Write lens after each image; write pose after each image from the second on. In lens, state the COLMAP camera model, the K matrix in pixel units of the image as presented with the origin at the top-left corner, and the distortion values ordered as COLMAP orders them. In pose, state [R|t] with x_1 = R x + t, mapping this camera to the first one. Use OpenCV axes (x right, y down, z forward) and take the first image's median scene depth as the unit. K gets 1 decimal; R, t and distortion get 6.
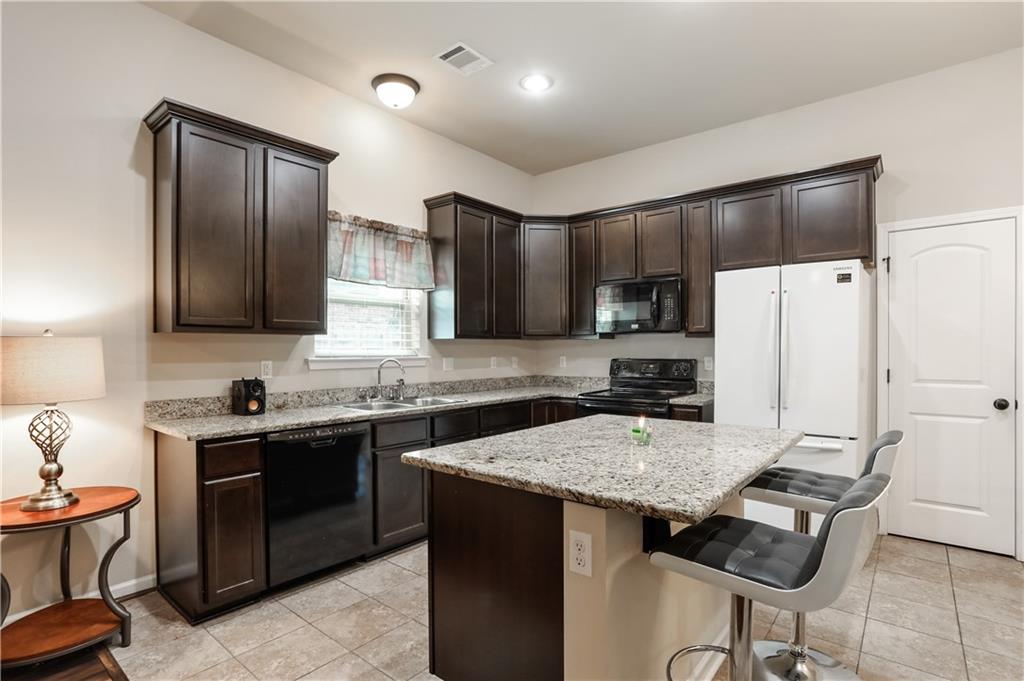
lens RADIAL K [[503.9, 0, 522.7], [0, 503.9, 355.1], [0, 0, 1]] dist [-0.042247, 0.016478]
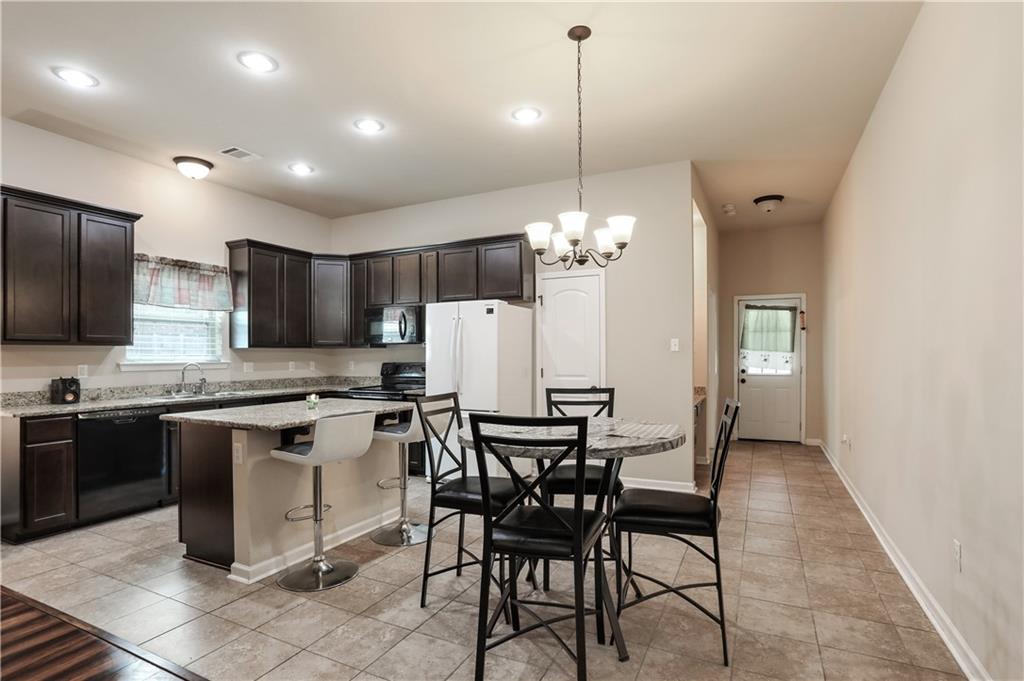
lens RADIAL K [[503.9, 0, 525.8], [0, 503.9, 355.1], [0, 0, 1]] dist [-0.042247, 0.016478]
pose [[0.975383, -0.003164, 0.220496, 0.326722], [0.005965, 0.999910, -0.012037, 0.007763], [-0.220438, 0.013056, 0.975314, -0.507040]]
